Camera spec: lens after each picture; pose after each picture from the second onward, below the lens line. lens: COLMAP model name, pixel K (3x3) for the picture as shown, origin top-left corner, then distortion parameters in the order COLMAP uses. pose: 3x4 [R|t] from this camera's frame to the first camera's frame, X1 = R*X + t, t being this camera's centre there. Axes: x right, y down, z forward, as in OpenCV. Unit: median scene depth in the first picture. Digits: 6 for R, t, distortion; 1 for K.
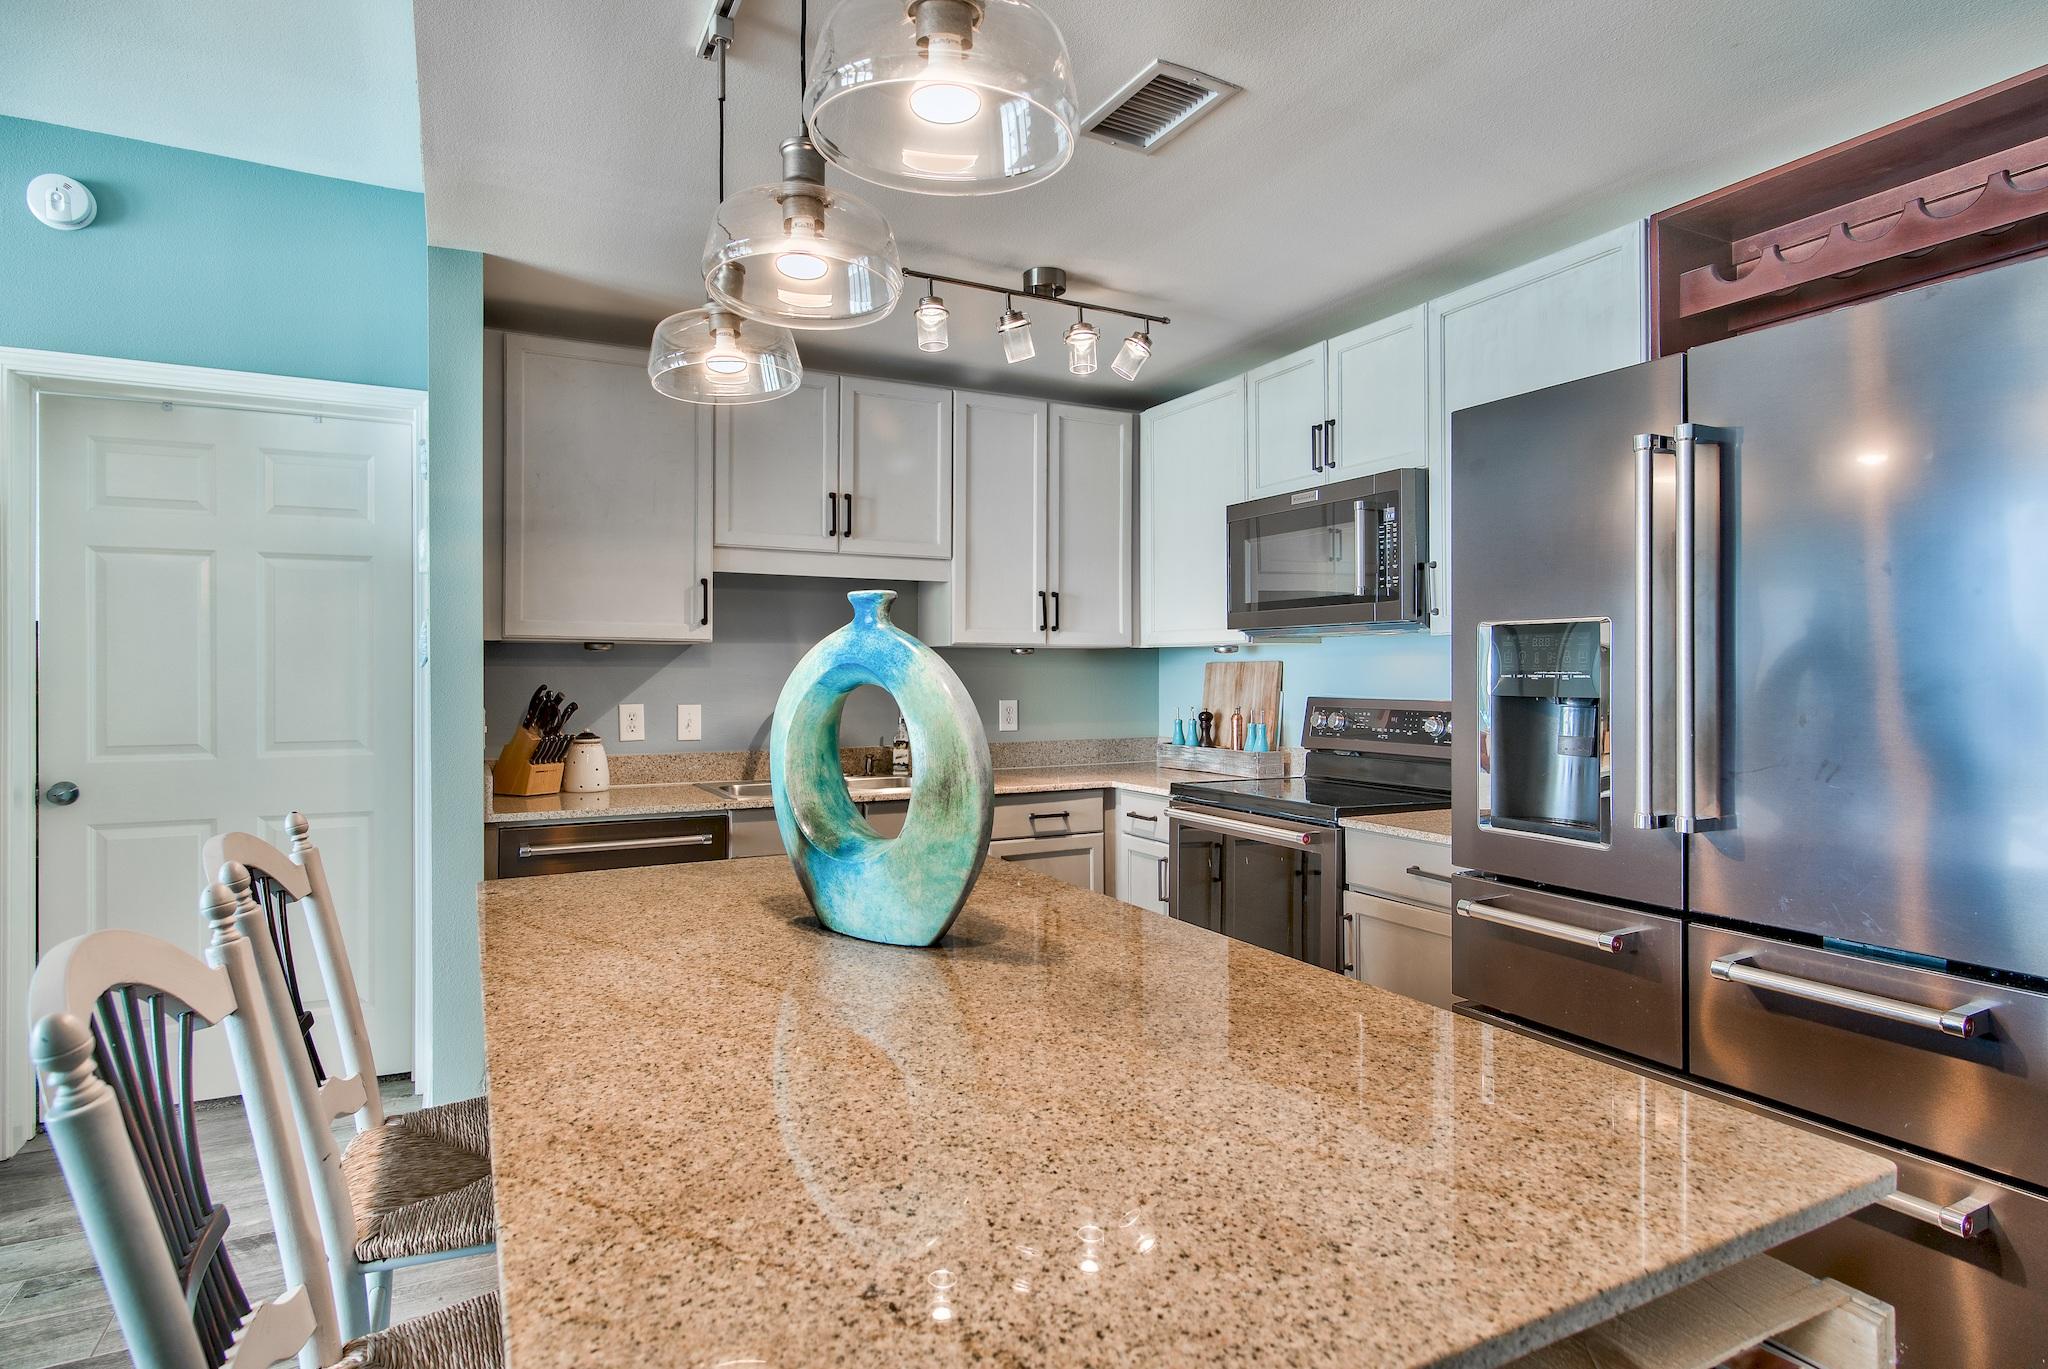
lens RADIAL K [[1090.8, 0, 1022.8], [0, 1090.8, 673.6], [0, 0, 1]] dist [0.001613, -0.000935]
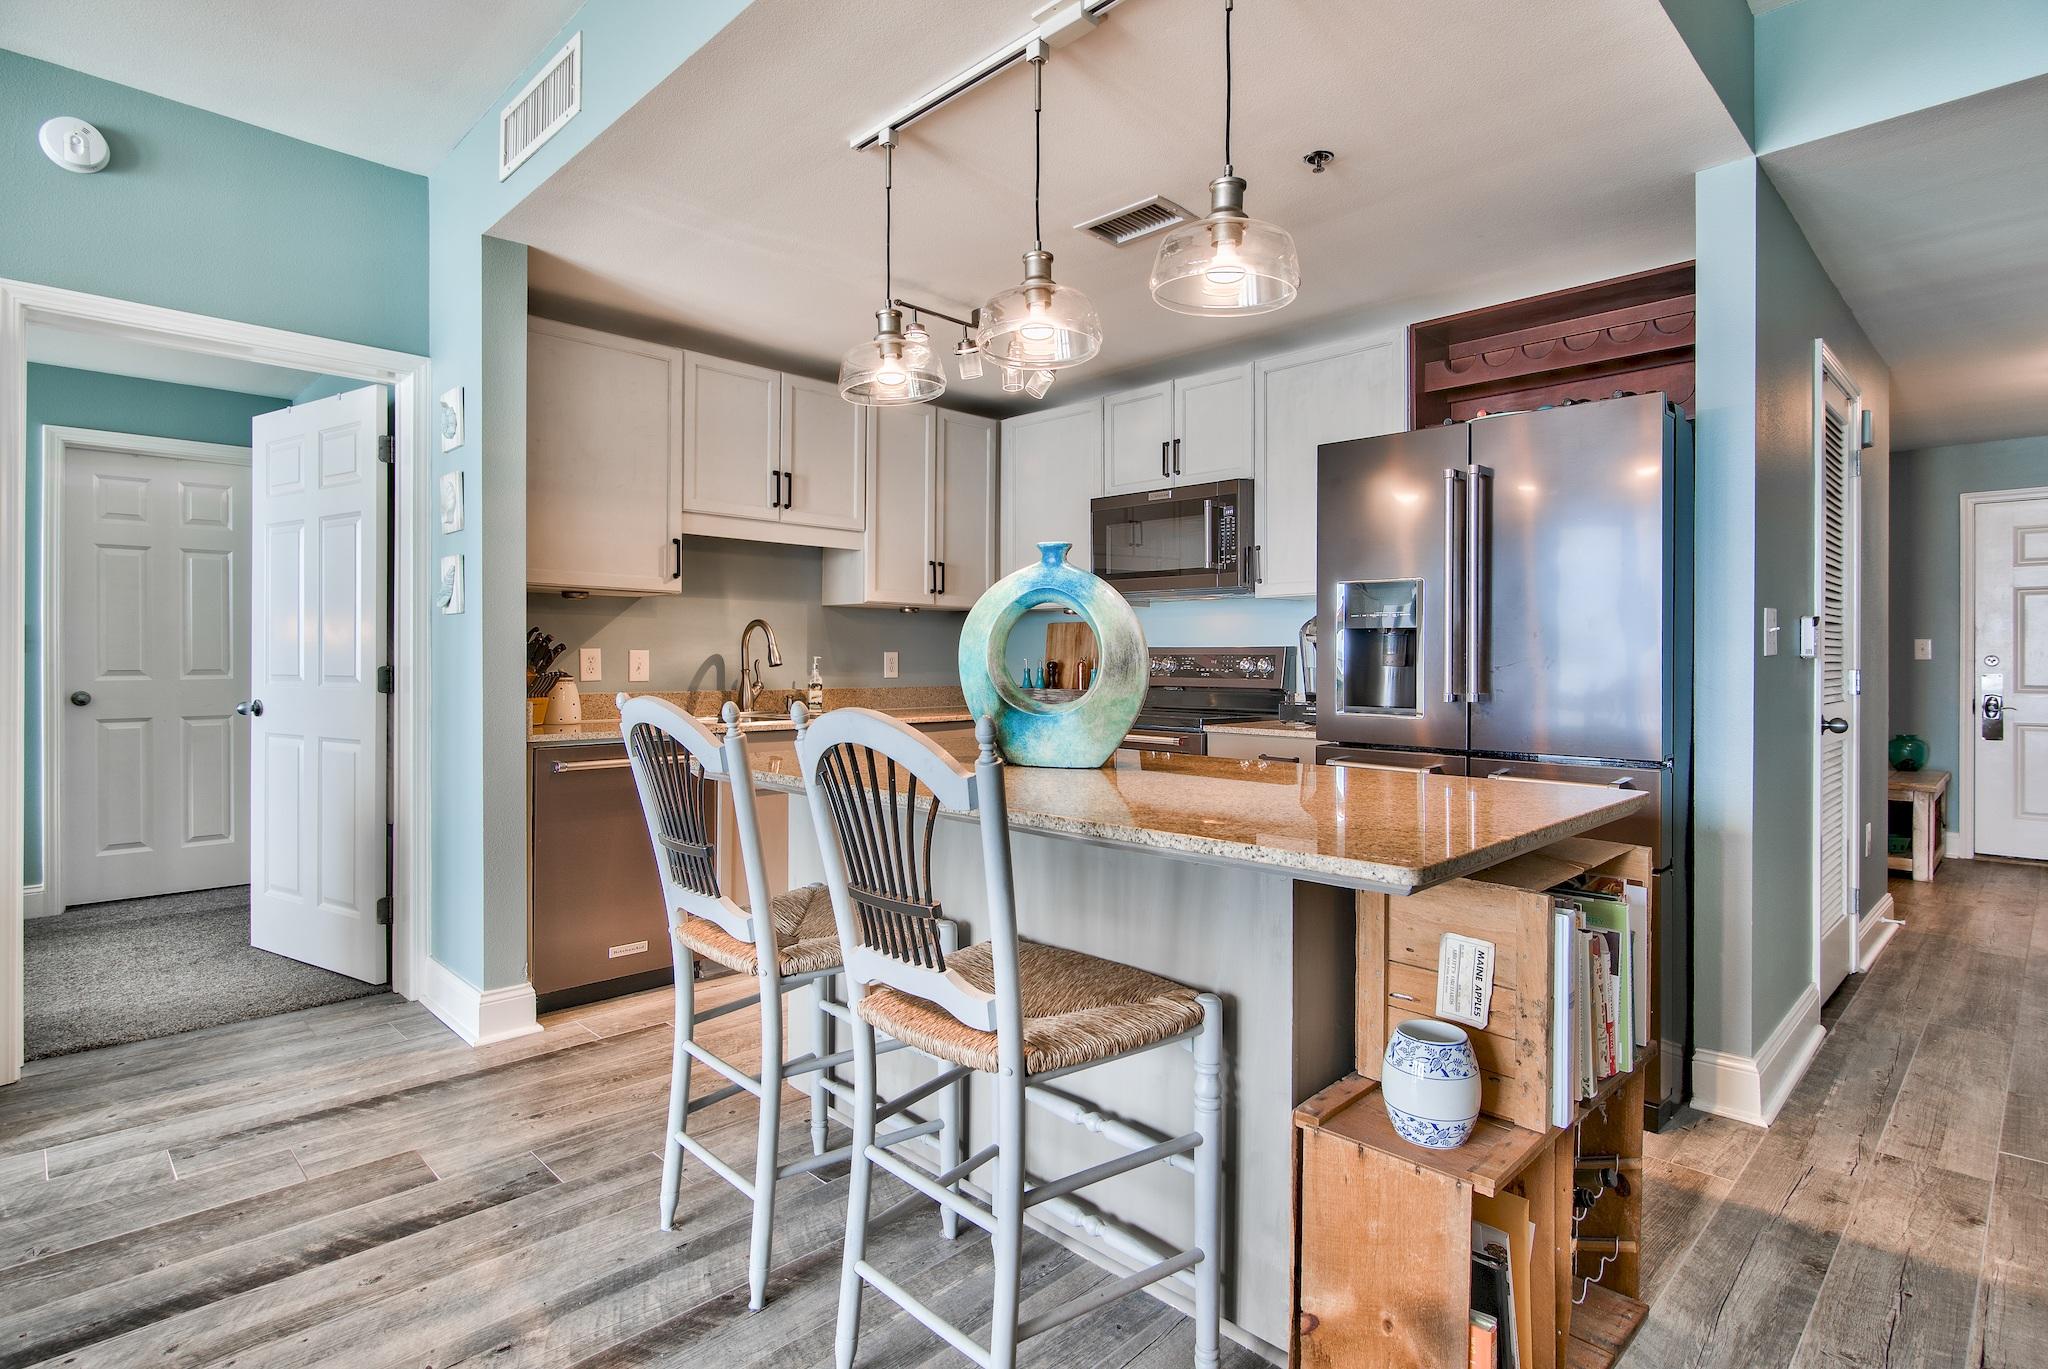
lens RADIAL K [[1052.5, 0, 1027.7], [0, 1052.5, 657.3], [0, 0, 1]] dist [0.000233, 0.000382]
pose [[0.953575, 0.005436, 0.301106, -0.293362], [-0.005020, 0.999985, -0.002156, 0.042582], [-0.301113, 0.000544, 0.953588, -0.192960]]
